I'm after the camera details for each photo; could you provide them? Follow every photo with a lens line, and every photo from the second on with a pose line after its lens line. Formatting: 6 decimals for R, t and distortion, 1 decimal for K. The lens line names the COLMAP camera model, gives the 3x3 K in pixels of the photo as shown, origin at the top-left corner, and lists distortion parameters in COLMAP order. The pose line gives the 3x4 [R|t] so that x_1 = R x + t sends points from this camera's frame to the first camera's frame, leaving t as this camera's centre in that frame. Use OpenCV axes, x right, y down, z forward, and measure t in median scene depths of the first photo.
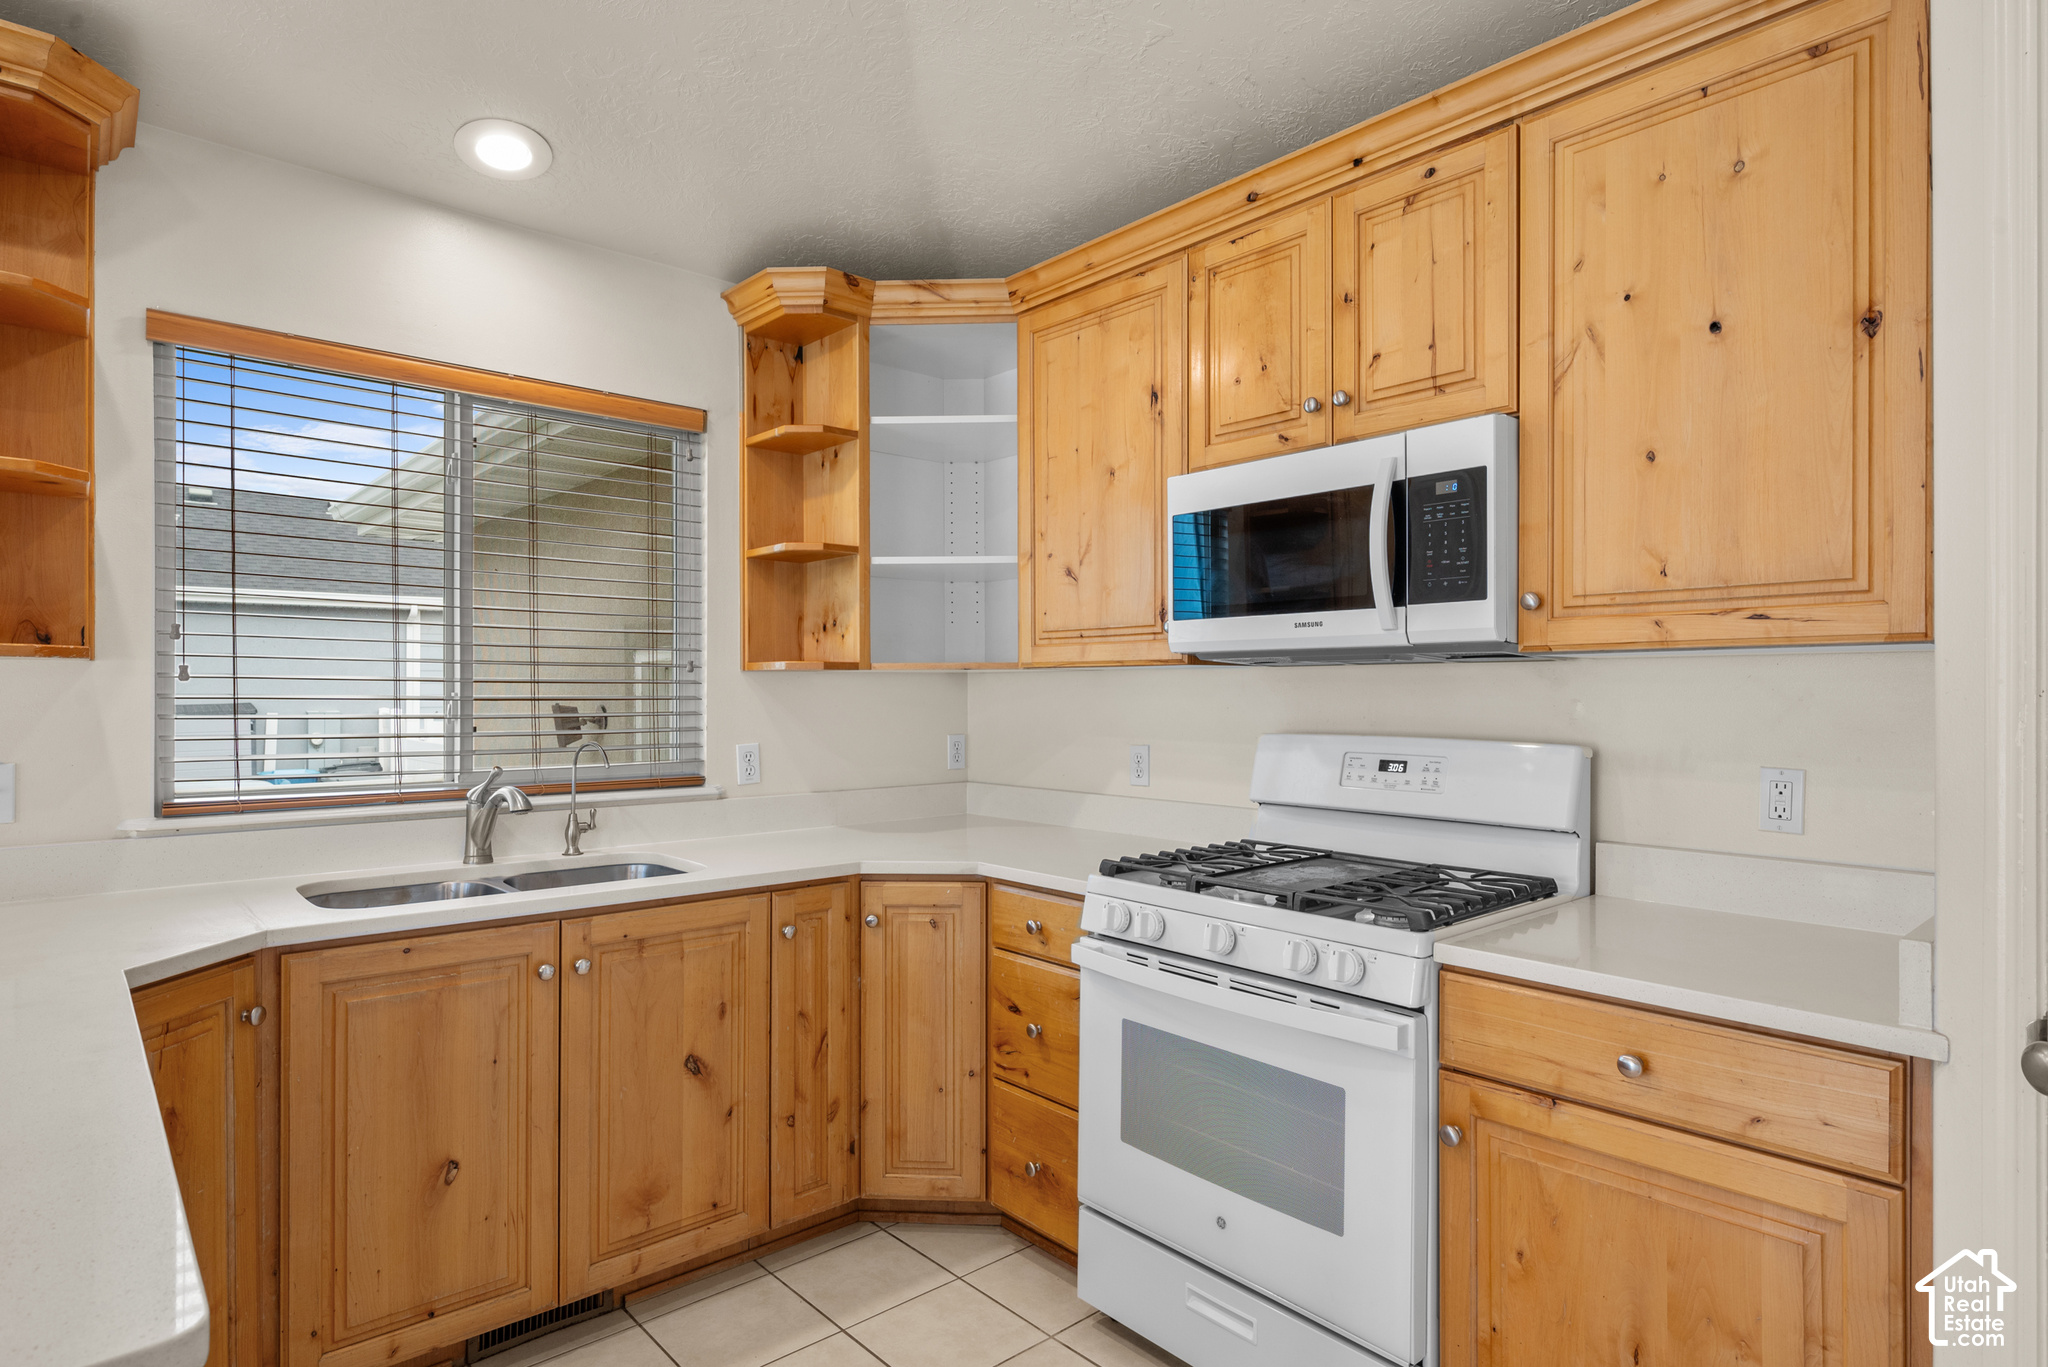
lens RADIAL K [[1104.2, 0, 1028.5], [0, 1104.2, 688.4], [0, 0, 1]] dist [0.001886, -0.000698]
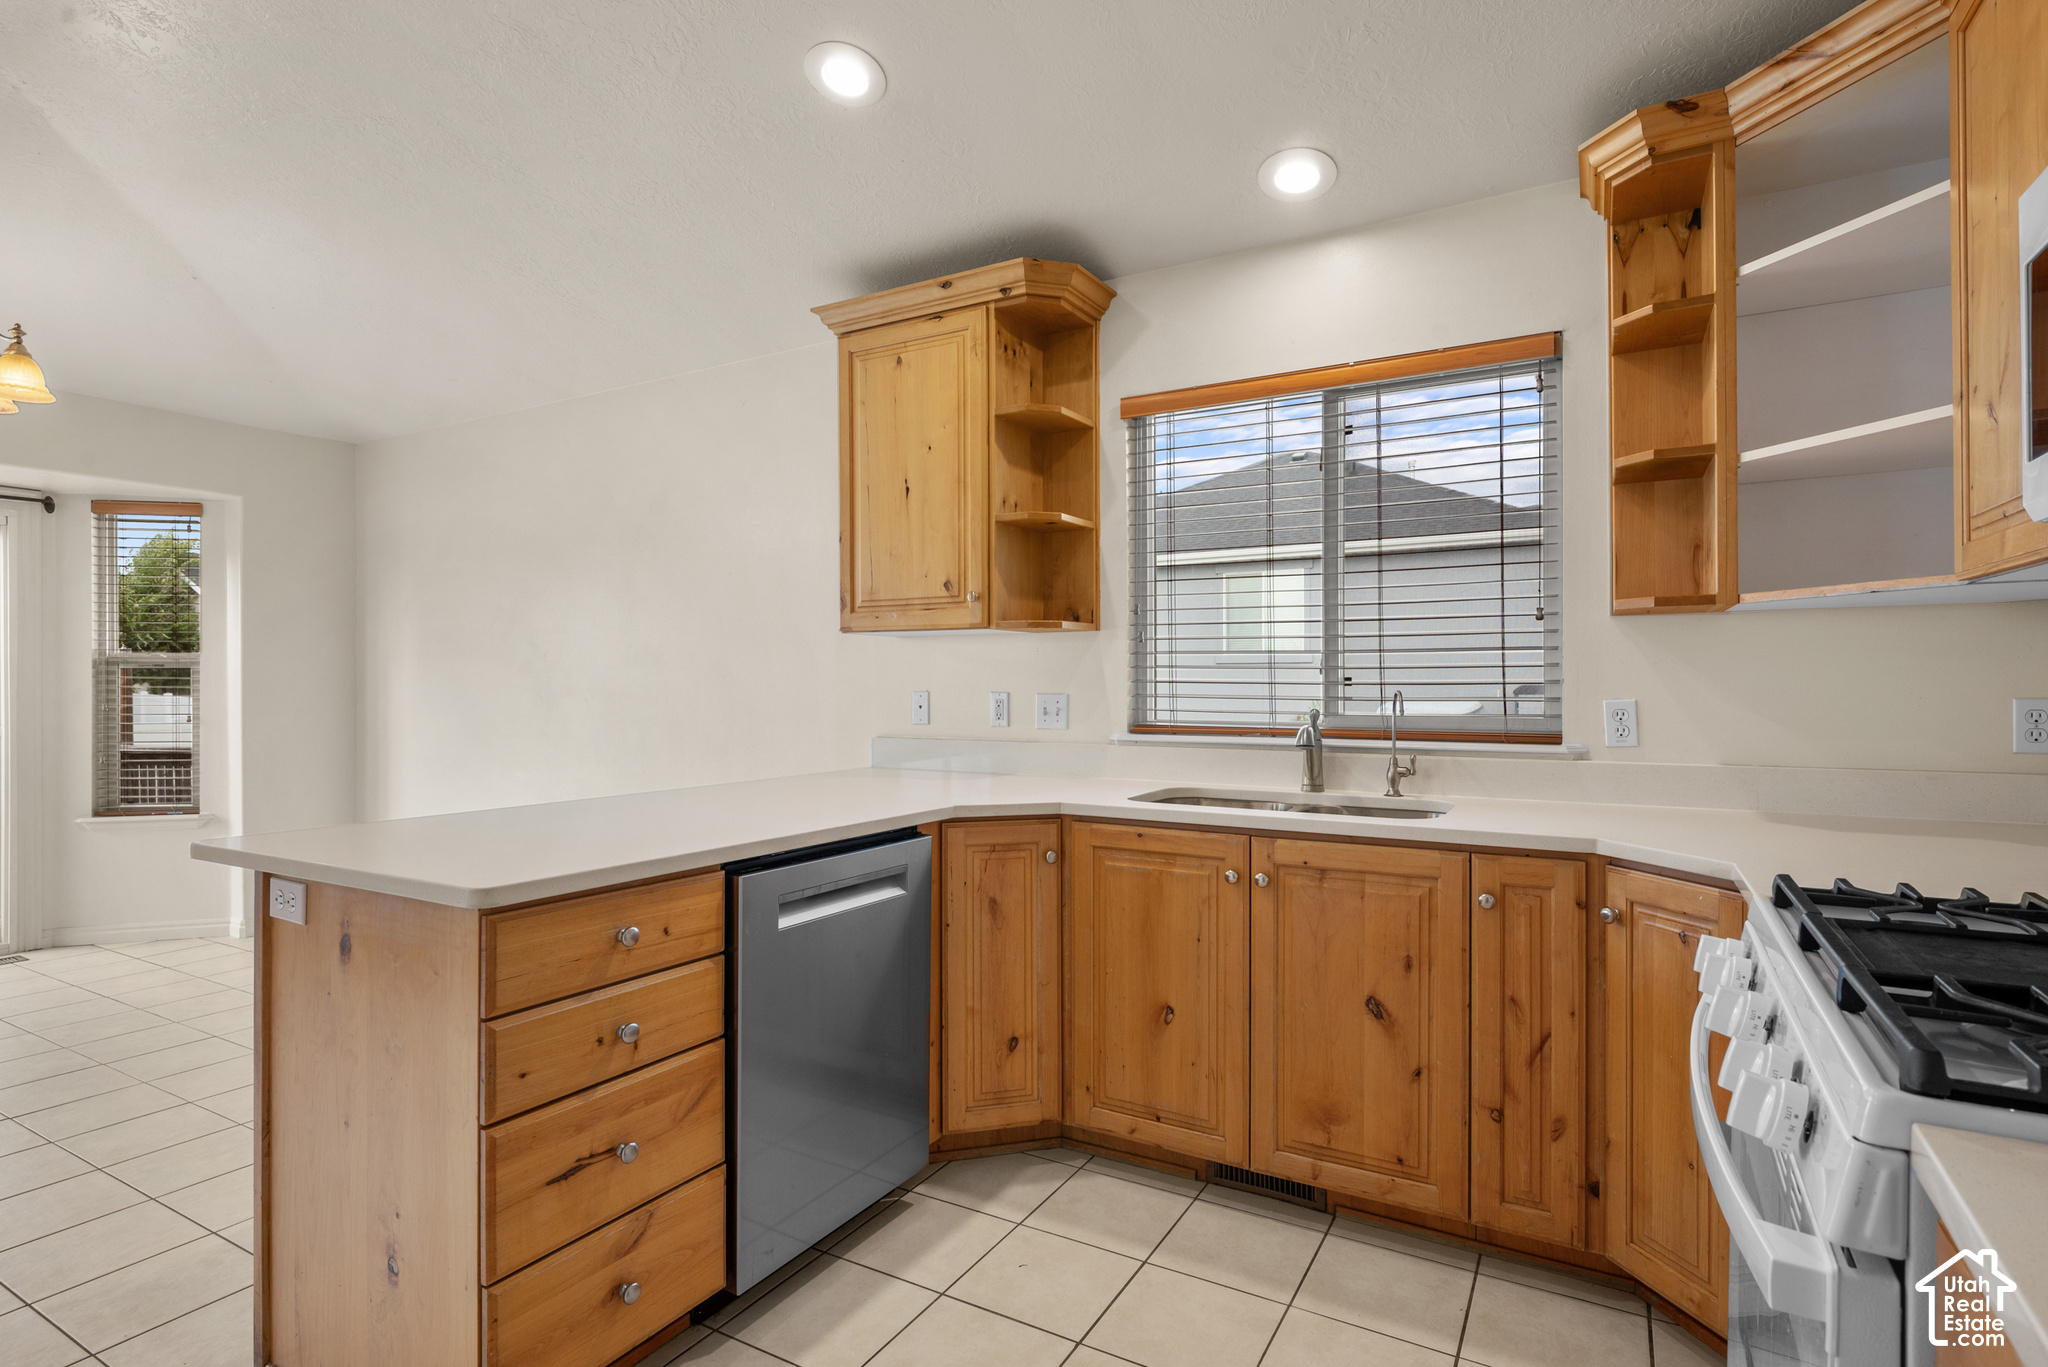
lens RADIAL K [[1026.3, 0, 1028.0], [0, 1026.3, 683.8], [0, 0, 1]] dist [0.001612, -0.000329]
pose [[0.310876, 0.000436, -0.950450, 0.455757], [0.005919, 0.999980, 0.002394, 0.041001], [0.950432, -0.006370, 0.310867, 0.390372]]
